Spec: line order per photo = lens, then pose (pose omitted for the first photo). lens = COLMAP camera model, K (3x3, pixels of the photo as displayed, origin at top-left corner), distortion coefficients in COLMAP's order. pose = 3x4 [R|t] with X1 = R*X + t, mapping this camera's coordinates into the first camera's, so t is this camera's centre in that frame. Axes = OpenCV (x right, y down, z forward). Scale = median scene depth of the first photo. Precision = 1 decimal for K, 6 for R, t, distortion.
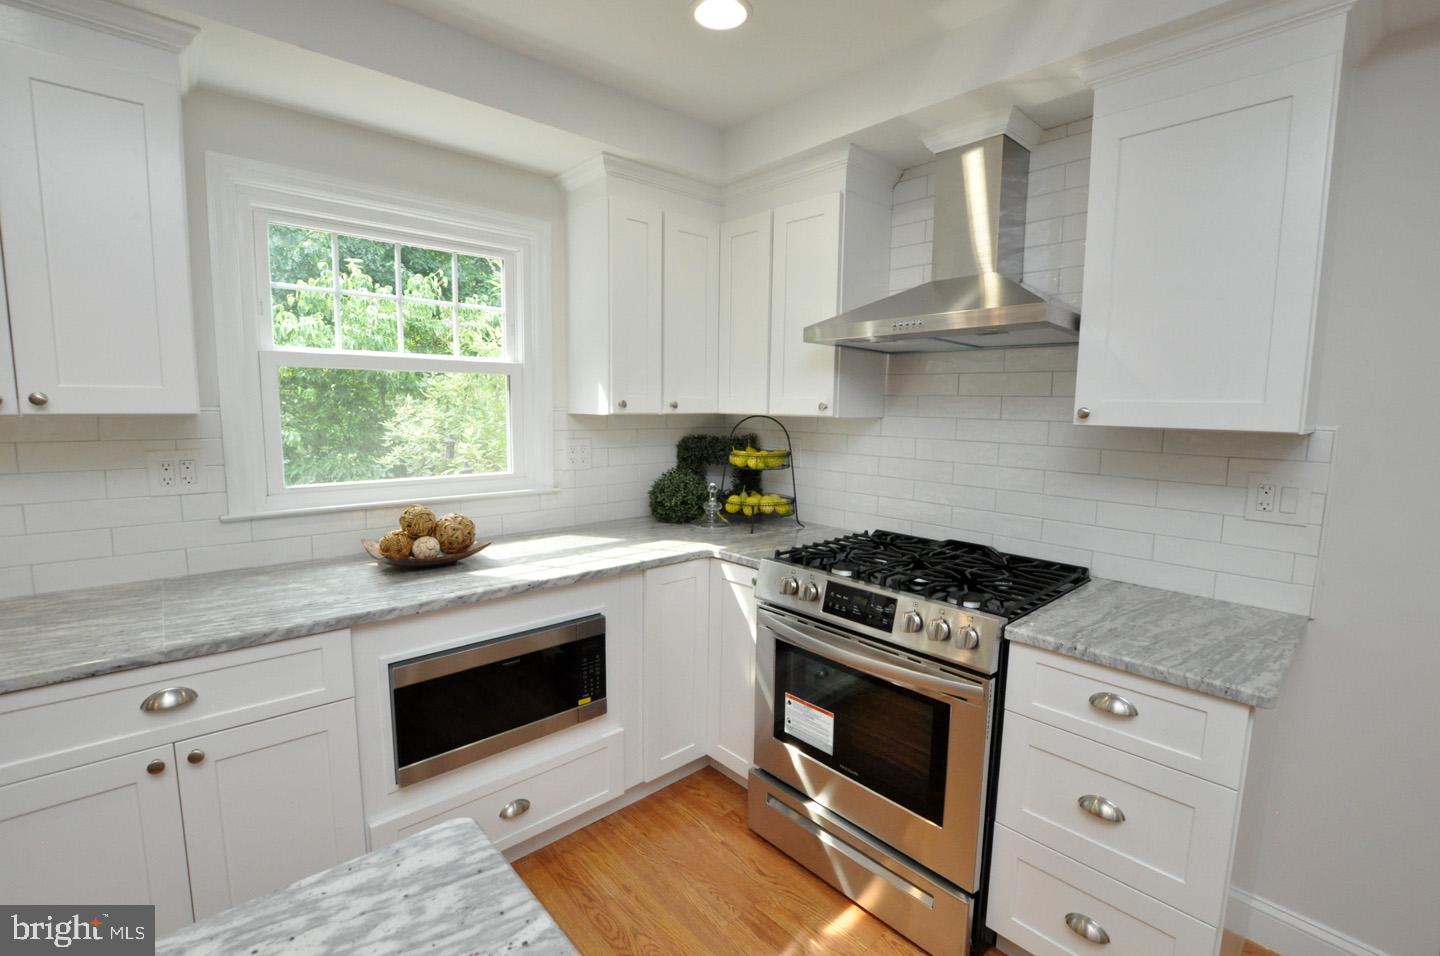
lens RADIAL K [[630.8, 0, 721.7], [0, 630.8, 474.6], [0, 0, 1]] dist [-0.030037, 0.001794]
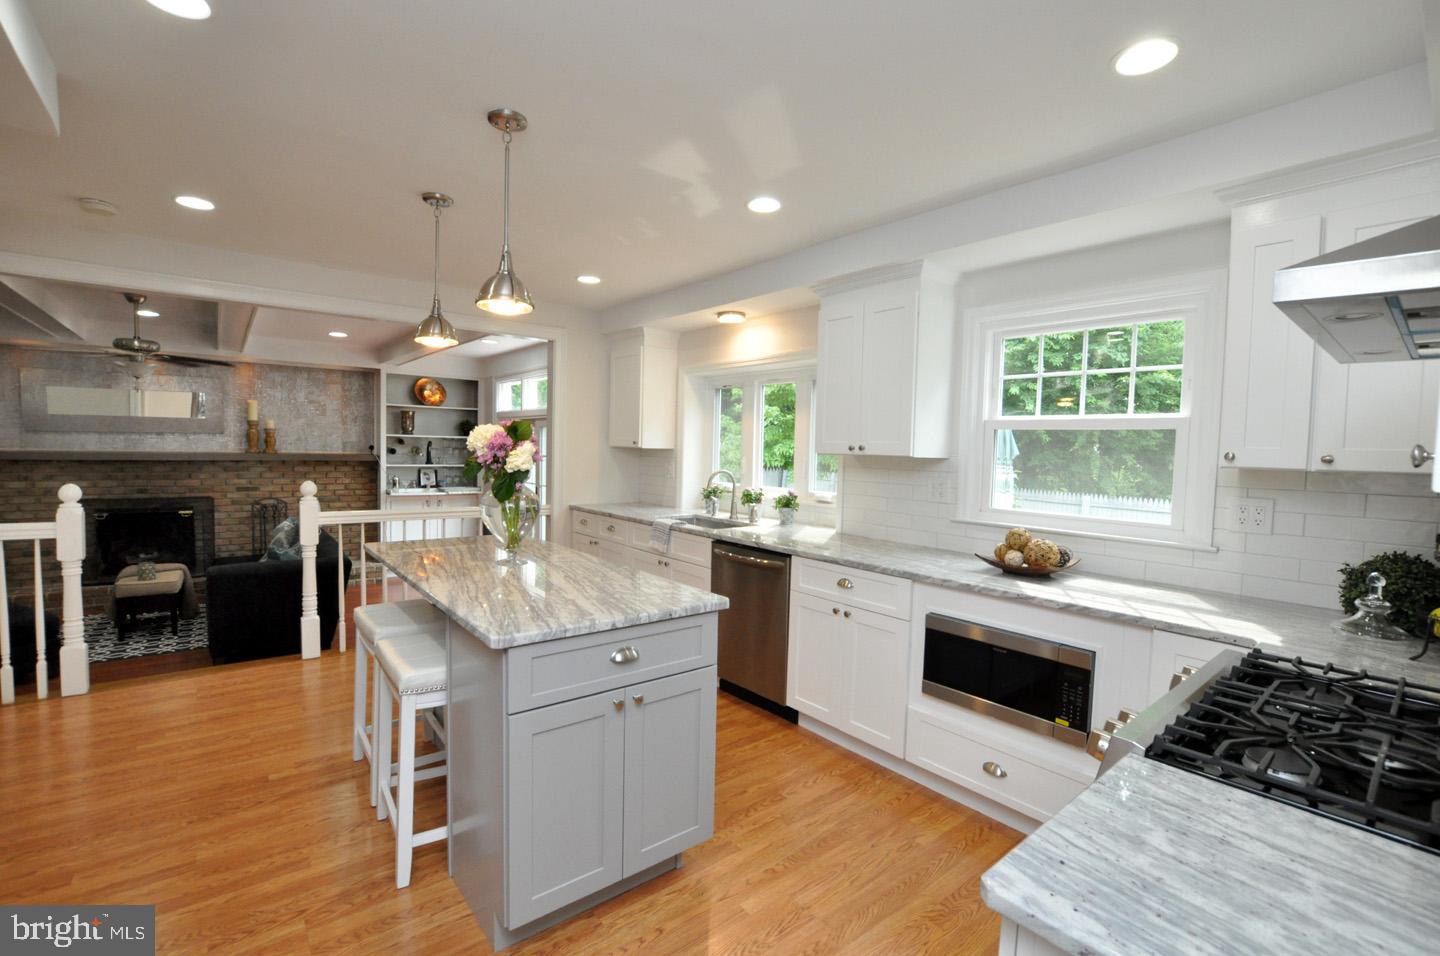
lens RADIAL K [[630.8, 0, 726.7], [0, 630.8, 475.4], [0, 0, 1]] dist [-0.030037, 0.001794]
pose [[-0.042070, 0.030191, -0.998658, 1.032619], [-0.138036, 0.989782, 0.035738, -0.026587], [0.989533, 0.139355, -0.037472, 0.473364]]
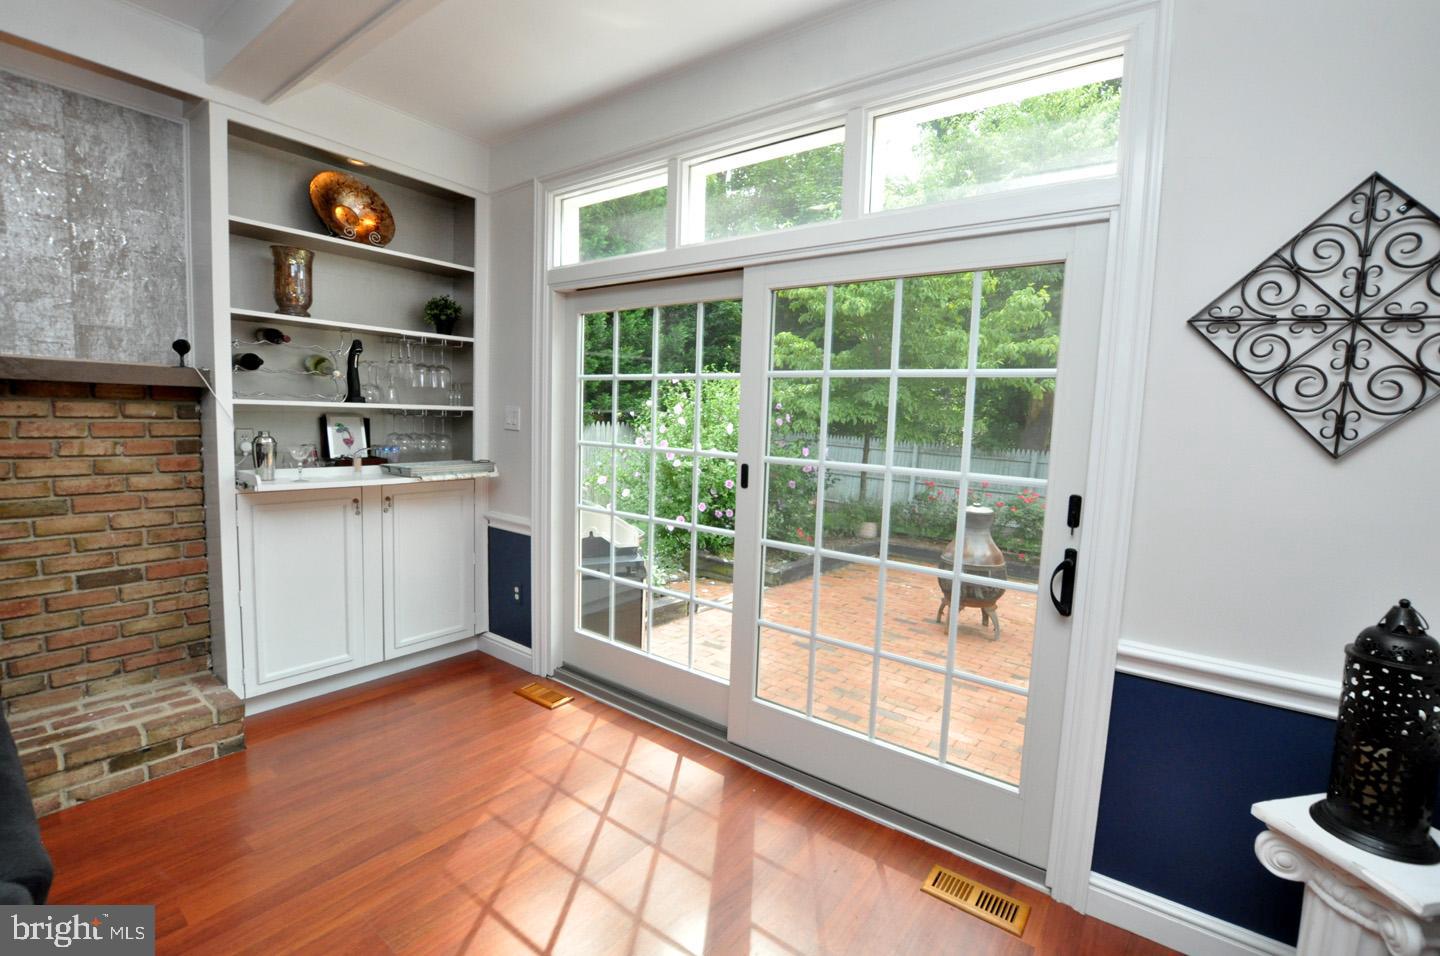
lens RADIAL K [[630.8, 0, 717.5], [0, 630.8, 473.2], [0, 0, 1]] dist [-0.030037, 0.001794]
pose [[0.191600, 0.090861, -0.977258, -1.747200], [-0.150189, 0.986693, 0.062292, 0.314538], [0.969914, 0.134838, 0.202697, -1.333638]]
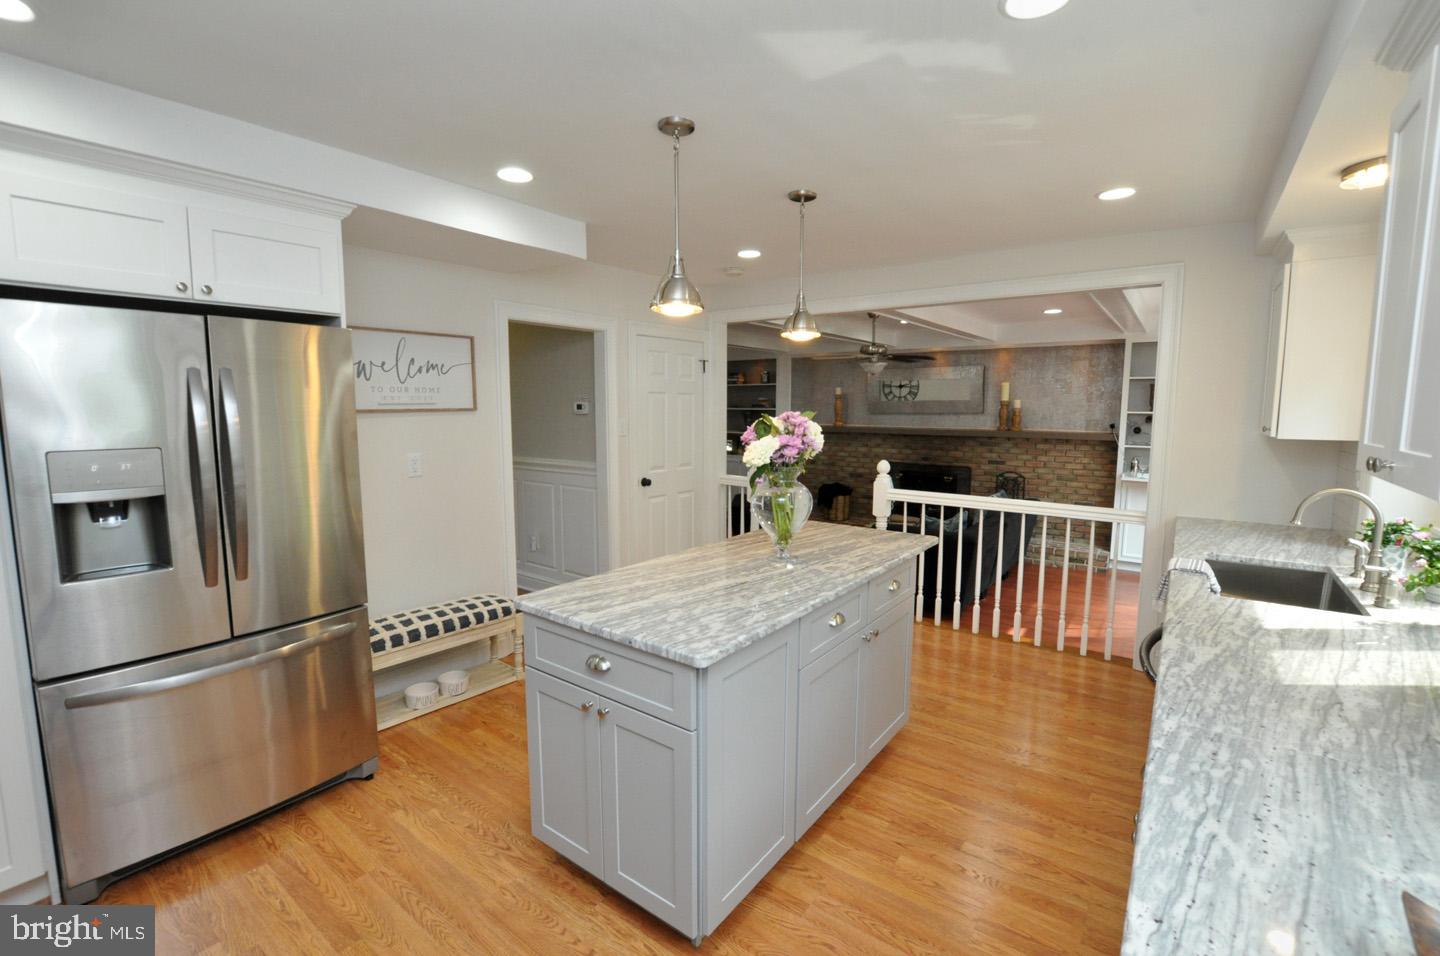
lens RADIAL K [[630.8, 0, 718.5], [0, 630.8, 472.6], [0, 0, 1]] dist [-0.030037, 0.001794]
pose [[-0.981132, 0.005475, -0.193260, -0.038234], [-0.036900, 0.975920, 0.214984, -0.208632], [0.189783, 0.218059, -0.957305, 1.294580]]
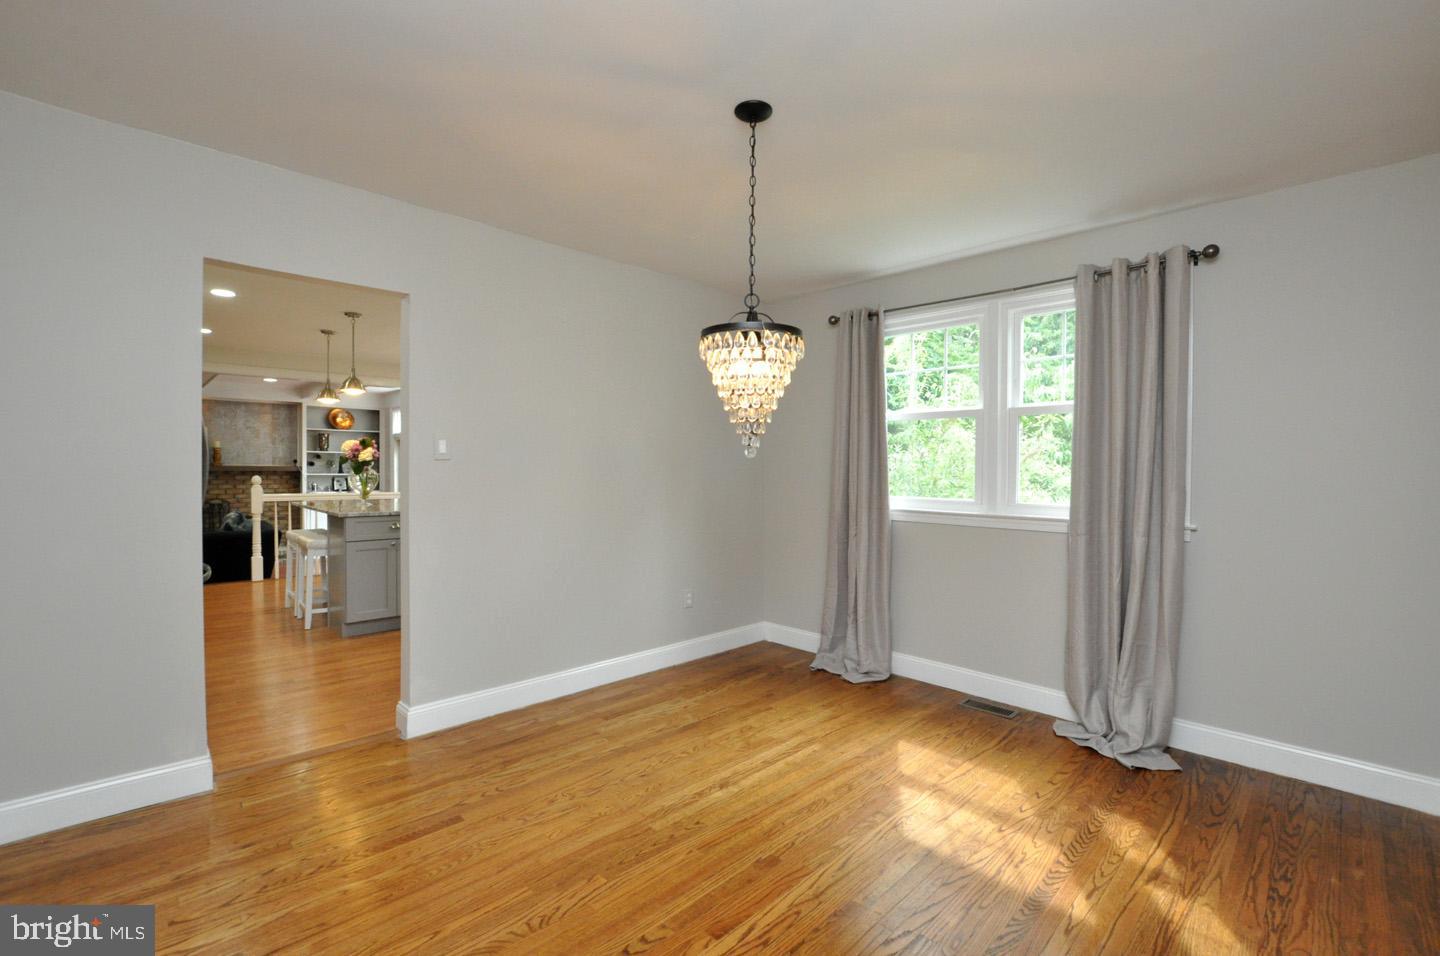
lens RADIAL K [[630.8, 0, 725.1], [0, 630.8, 478.0], [0, 0, 1]] dist [-0.030037, 0.001794]
pose [[0.046110, 0.004969, -0.998924, 2.867317], [-0.122442, 0.992475, -0.000715, -0.054699], [0.991404, 0.122343, 0.046371, 1.624111]]
